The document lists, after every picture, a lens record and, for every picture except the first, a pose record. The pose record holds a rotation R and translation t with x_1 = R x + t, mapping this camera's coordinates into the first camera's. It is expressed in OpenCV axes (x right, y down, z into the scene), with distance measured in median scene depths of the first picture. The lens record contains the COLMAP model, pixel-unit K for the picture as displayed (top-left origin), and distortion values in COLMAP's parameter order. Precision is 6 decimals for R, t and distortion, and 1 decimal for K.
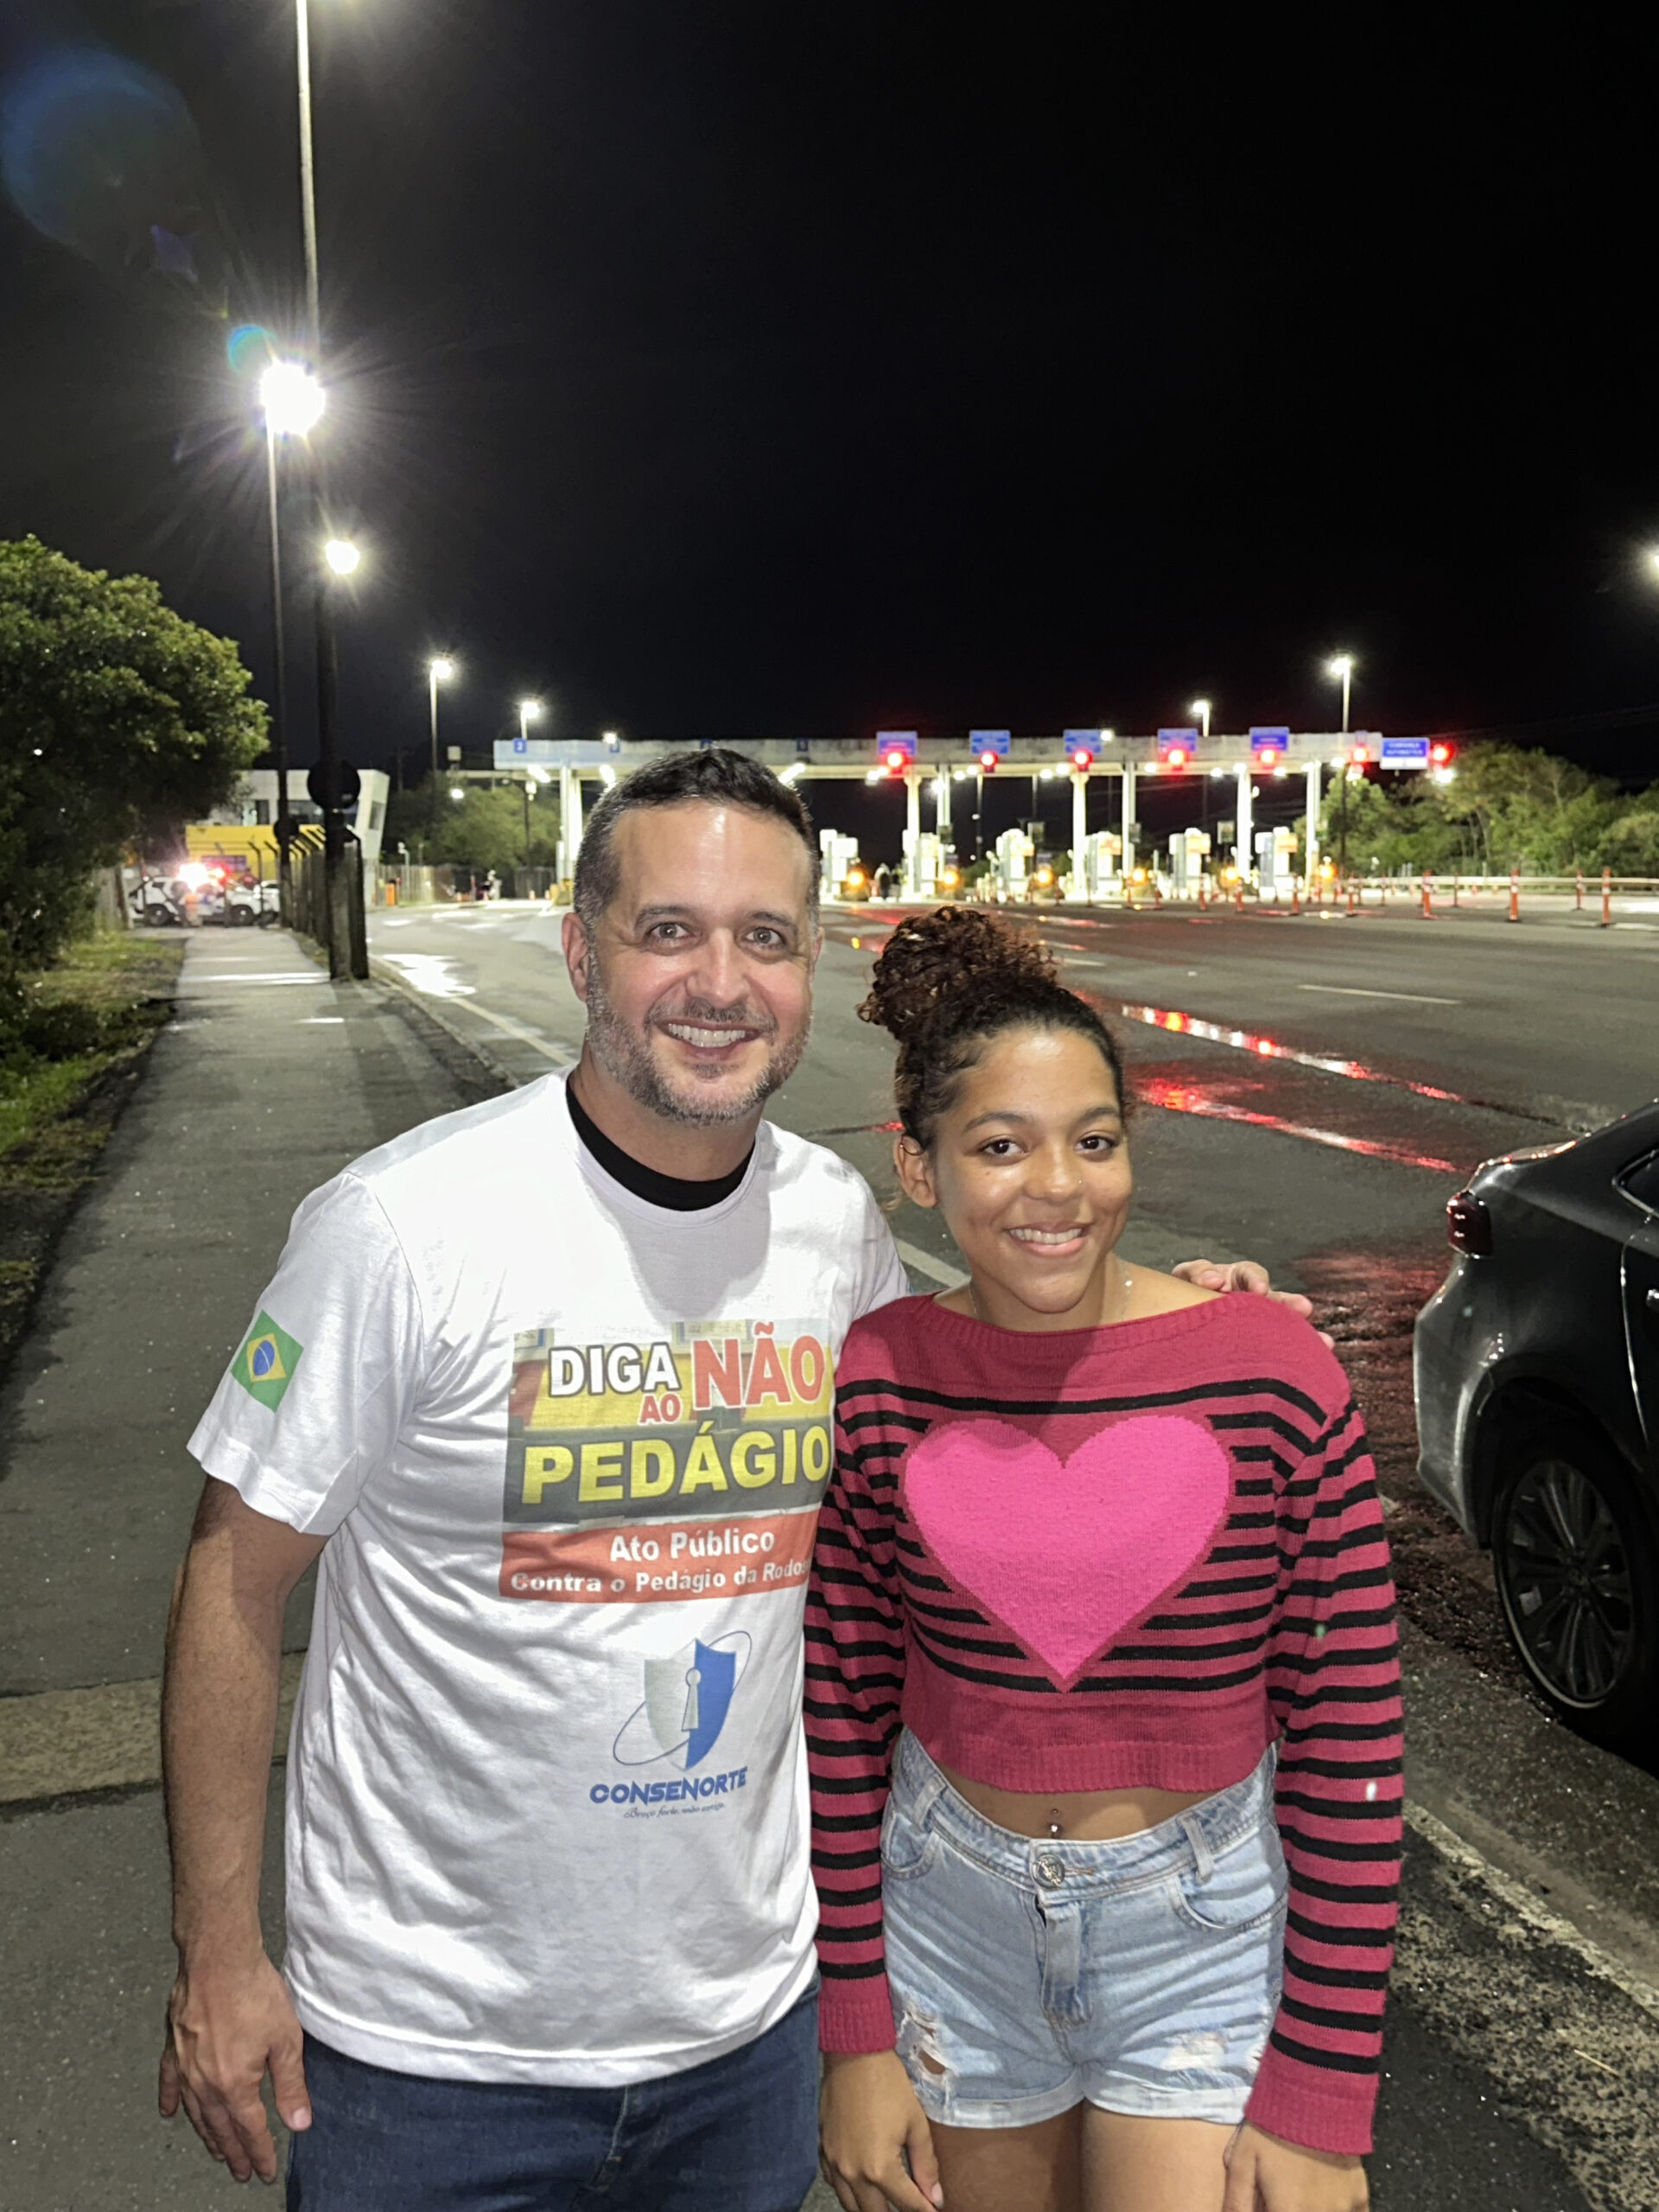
lens RADIAL K [[2369.2, 0, 836.6], [0, 2369.2, 1098.4], [0, 0, 1]] dist [0.206149, -0.453043]
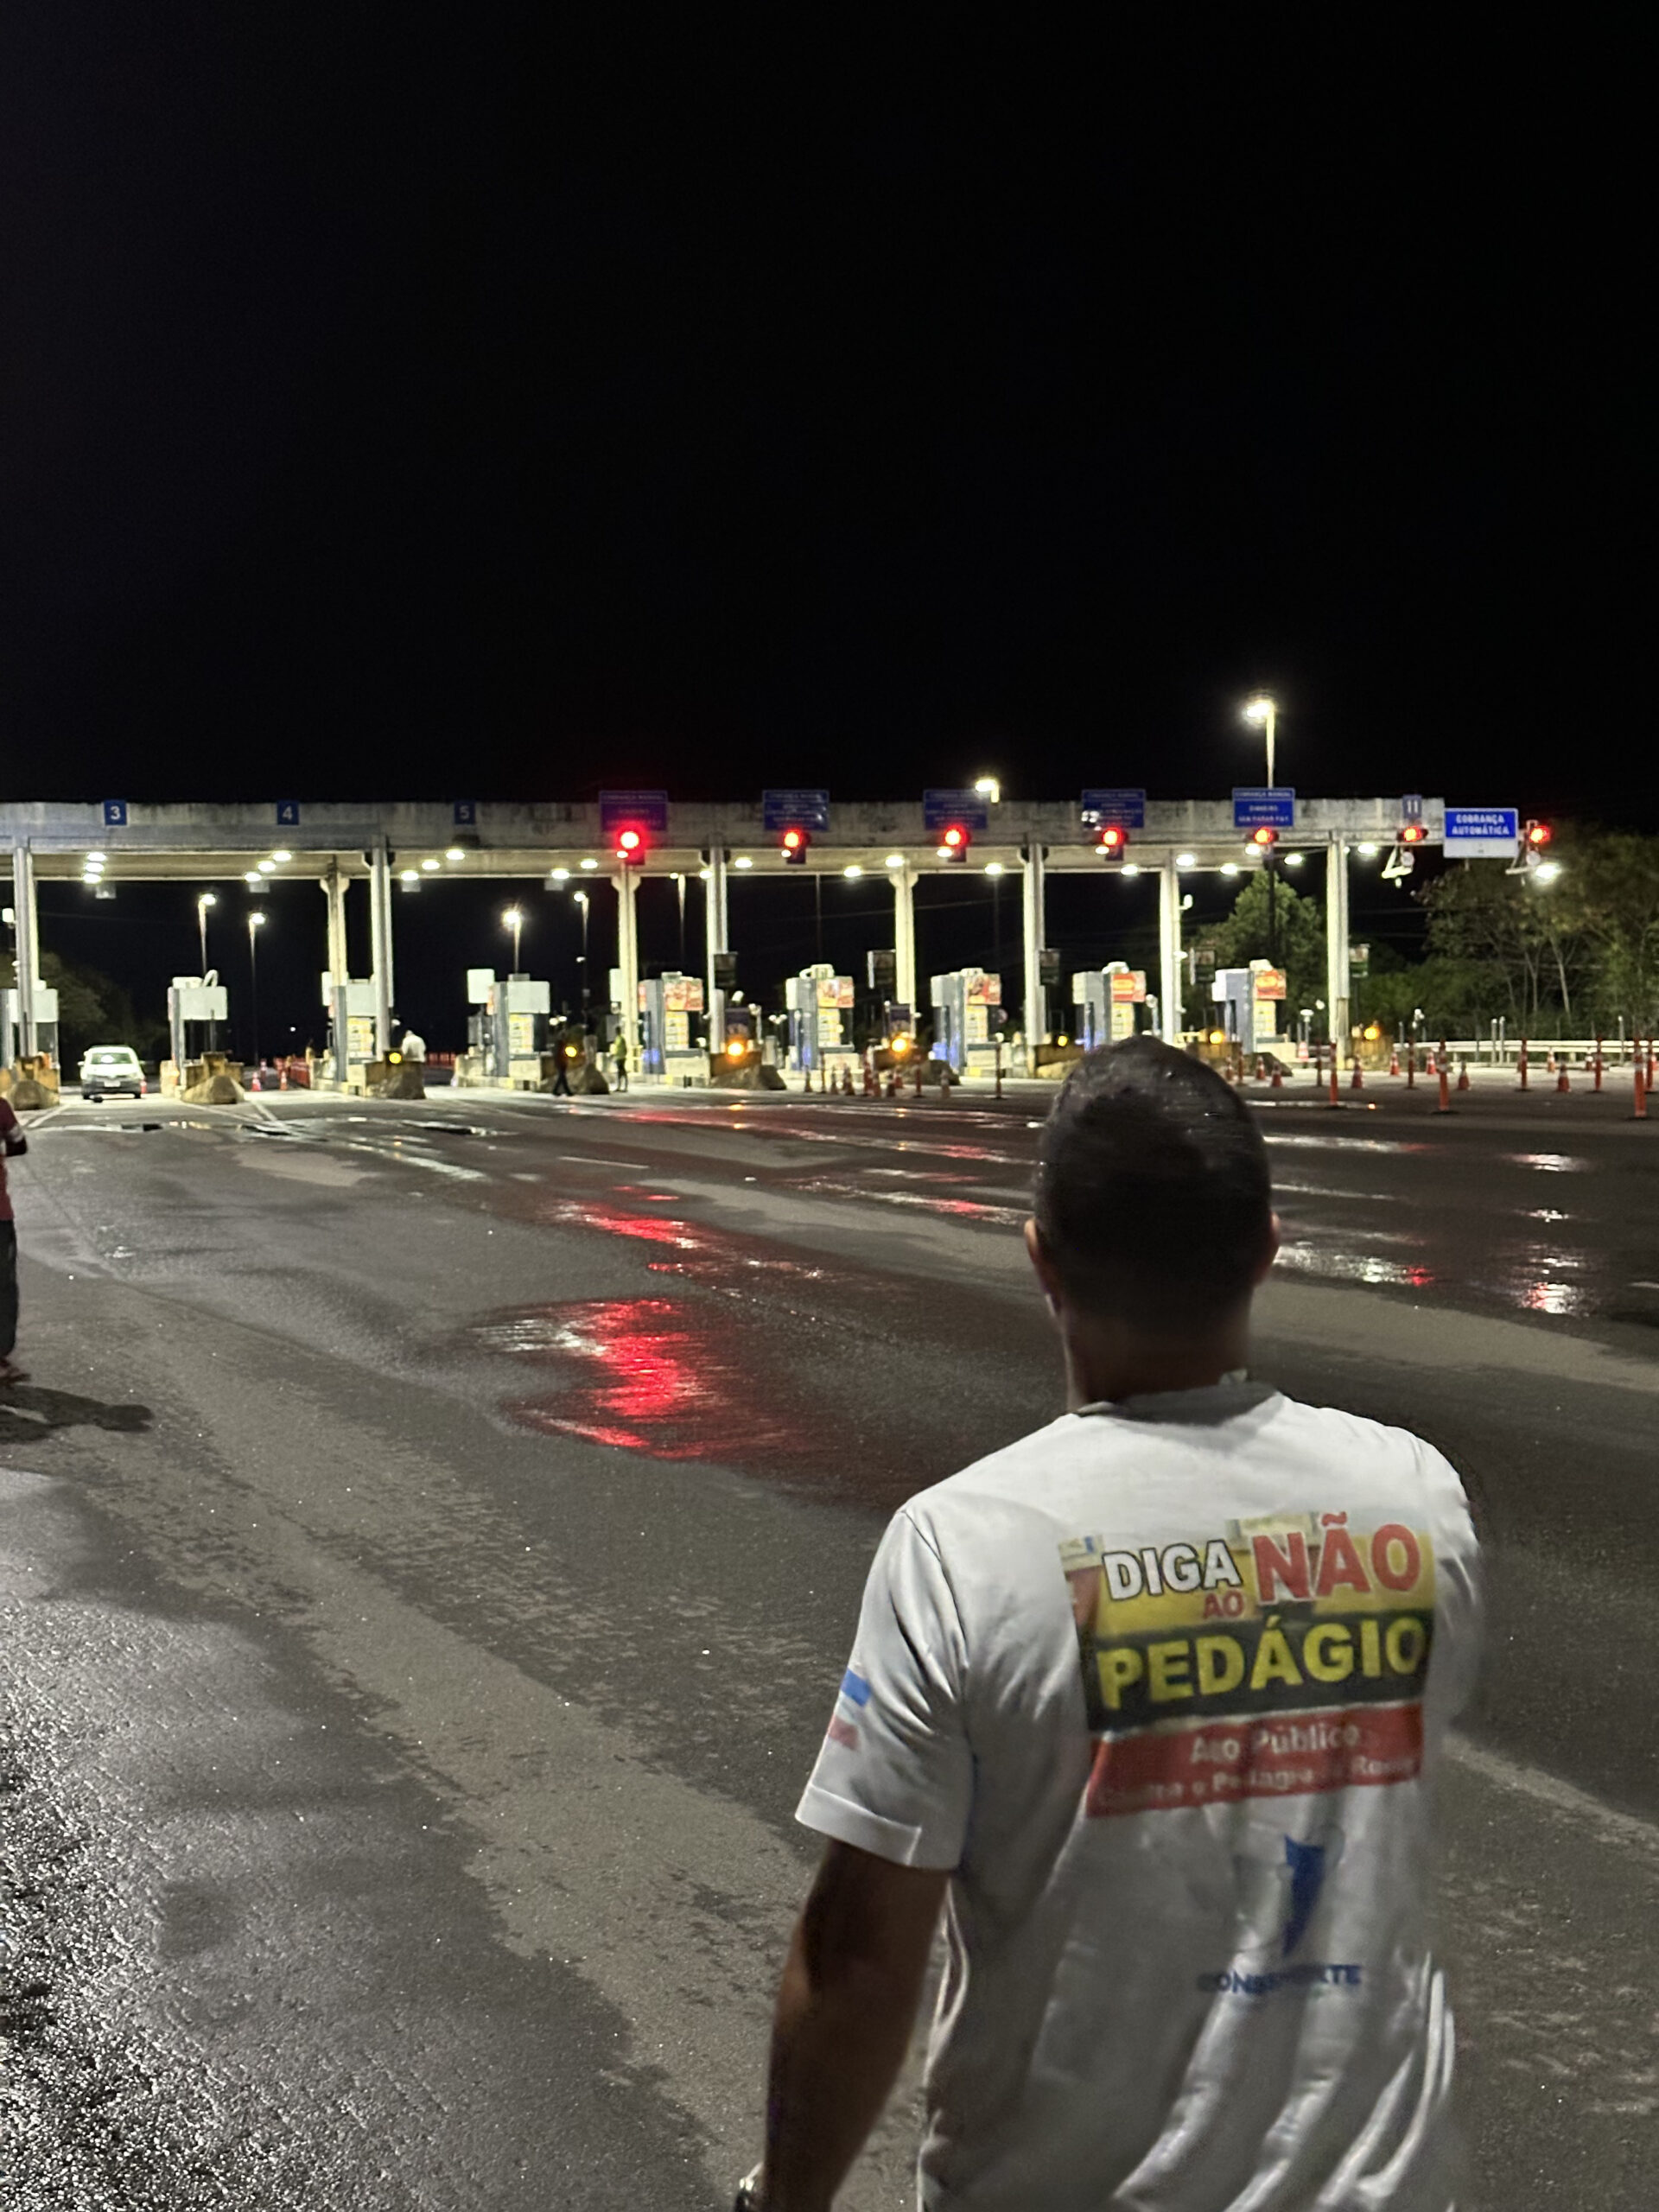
lens RADIAL K [[3094.1, 0, 817.7], [0, 3094.1, 1114.0], [0, 0, 1]] dist [0.129687, -0.060916]
pose [[0.986345, -0.014744, 0.164030, -0.053365], [0.026328, 0.997292, -0.068671, -0.027129], [-0.162573, 0.072052, 0.984062, 0.283948]]
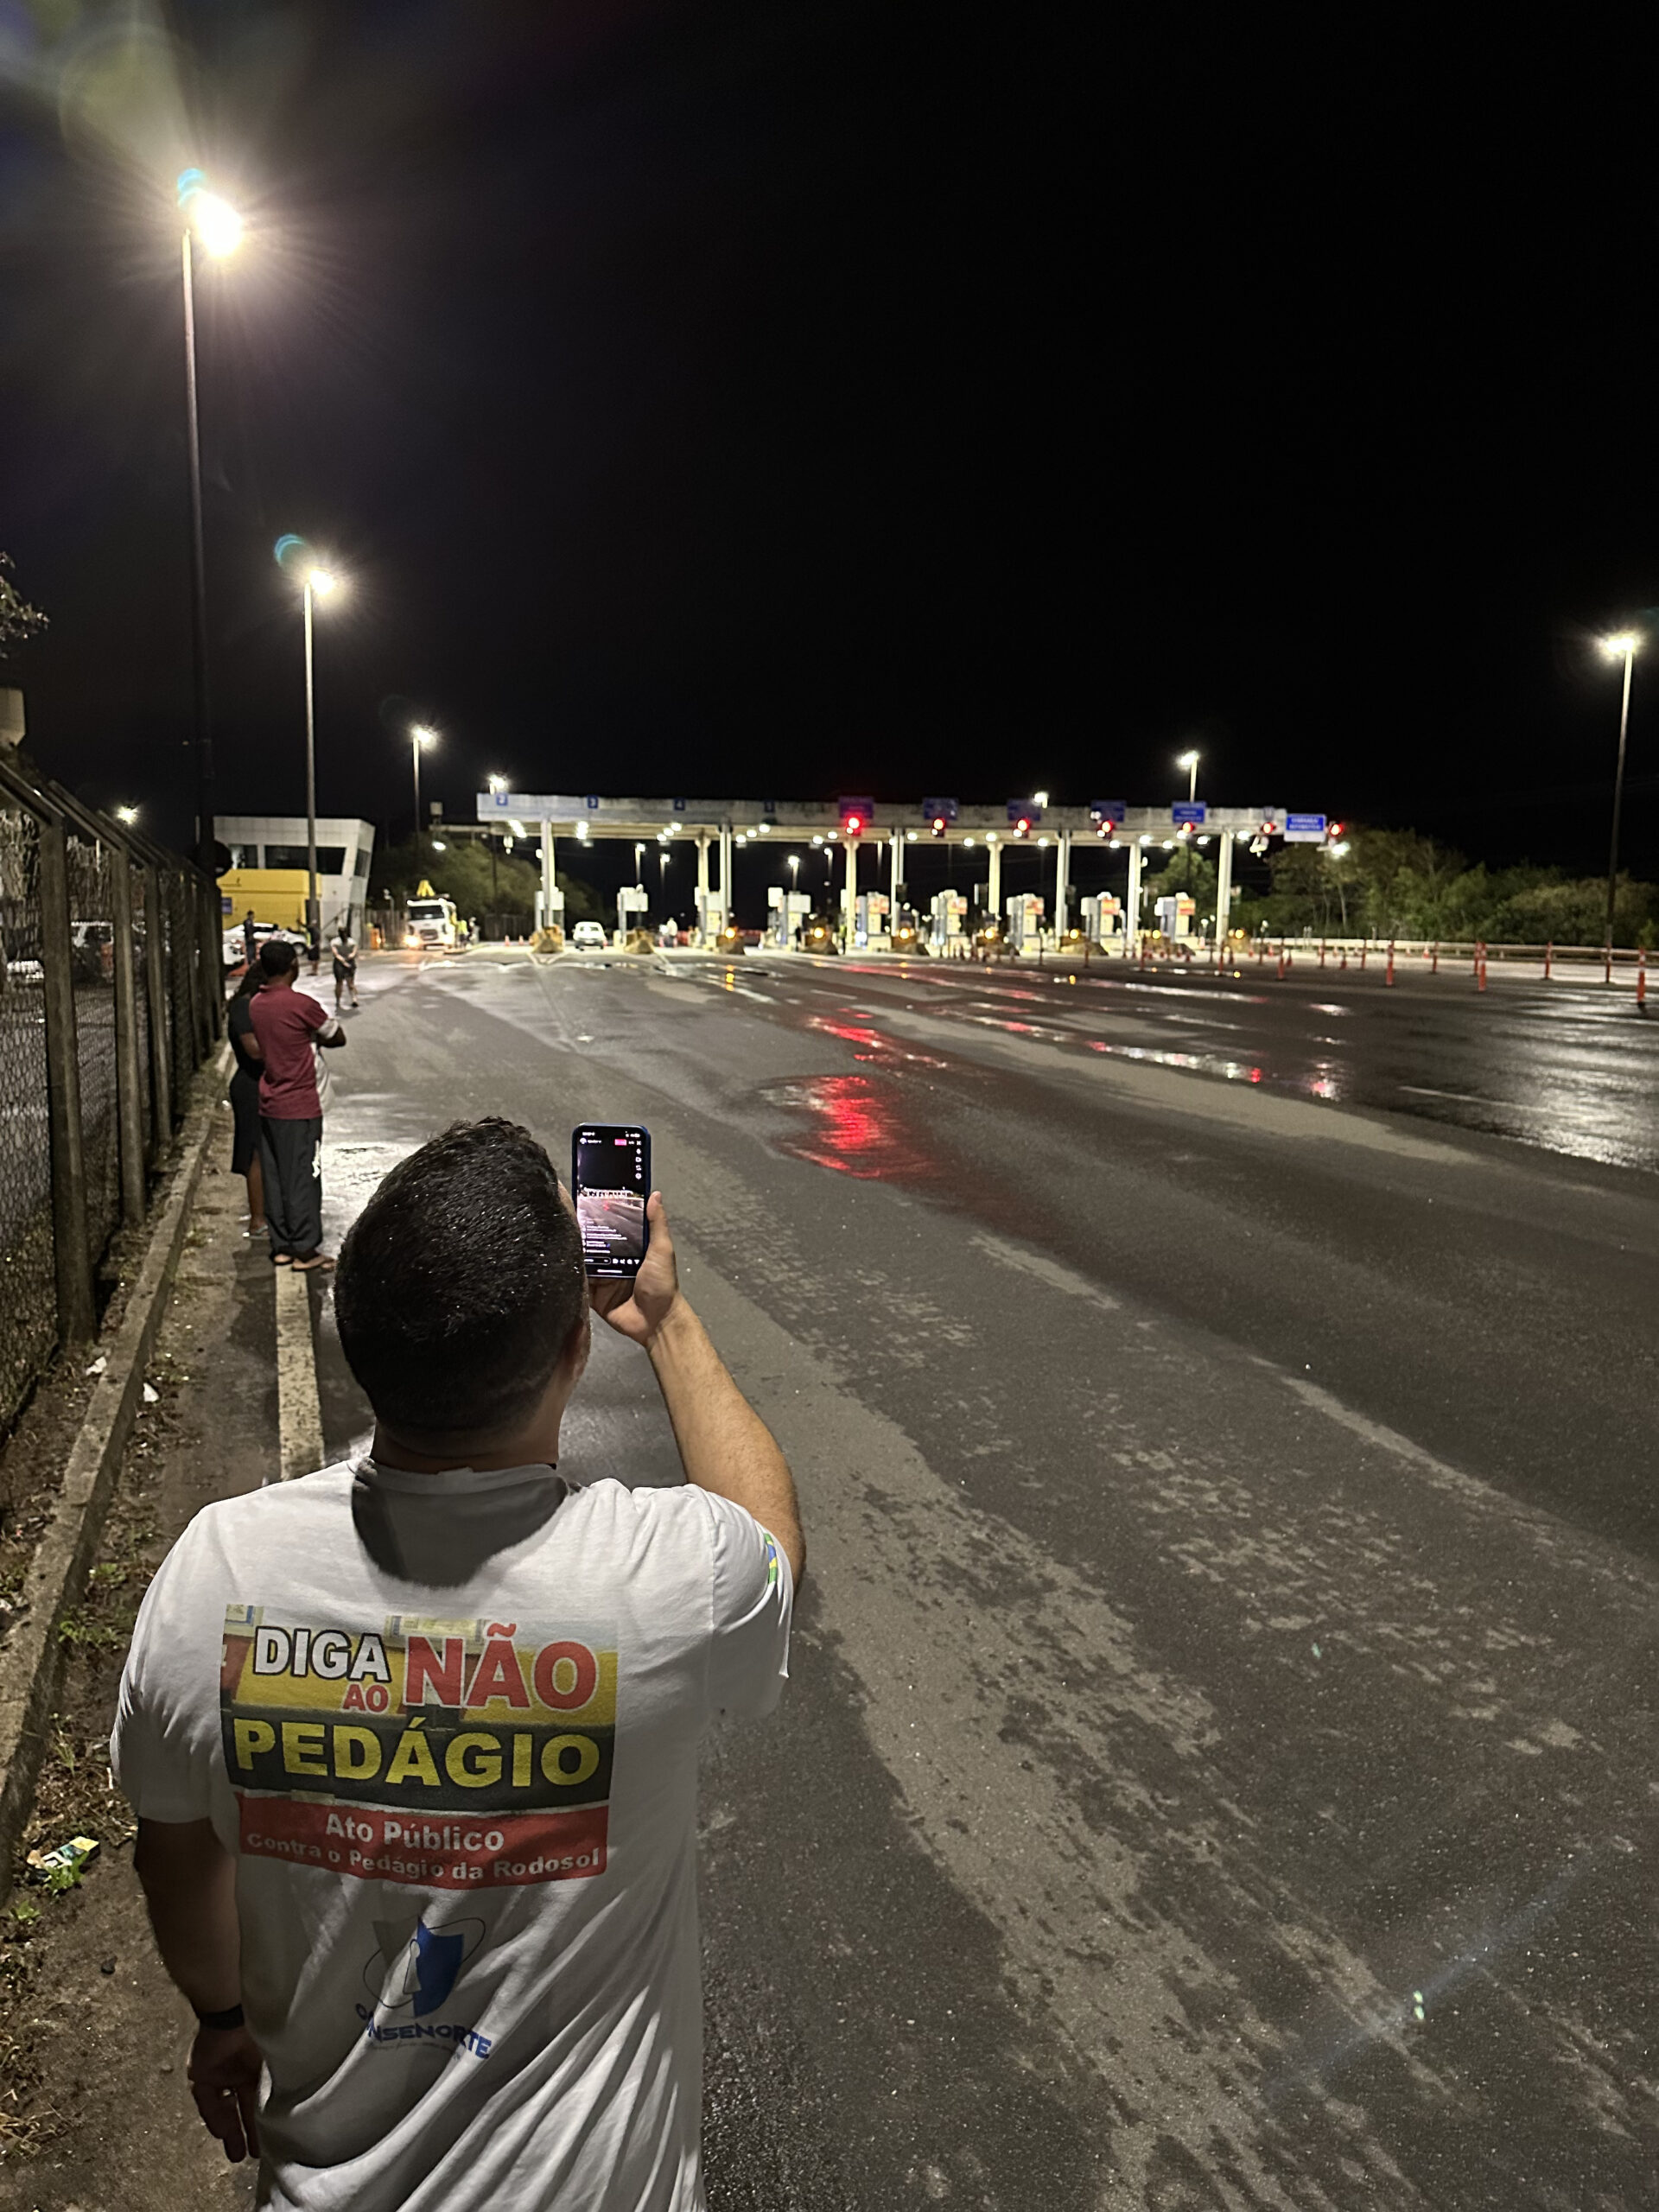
lens RADIAL K [[1556.2, 0, 827.3], [0, 1556.2, 1110.0], [0, 0, 1]] dist [0.150942, -0.257339]
pose [[0.995822, 0.007776, 0.090989, -0.052049], [-0.010015, 0.999657, 0.024180, -0.029239], [-0.090769, -0.024991, 0.995558, 0.294137]]
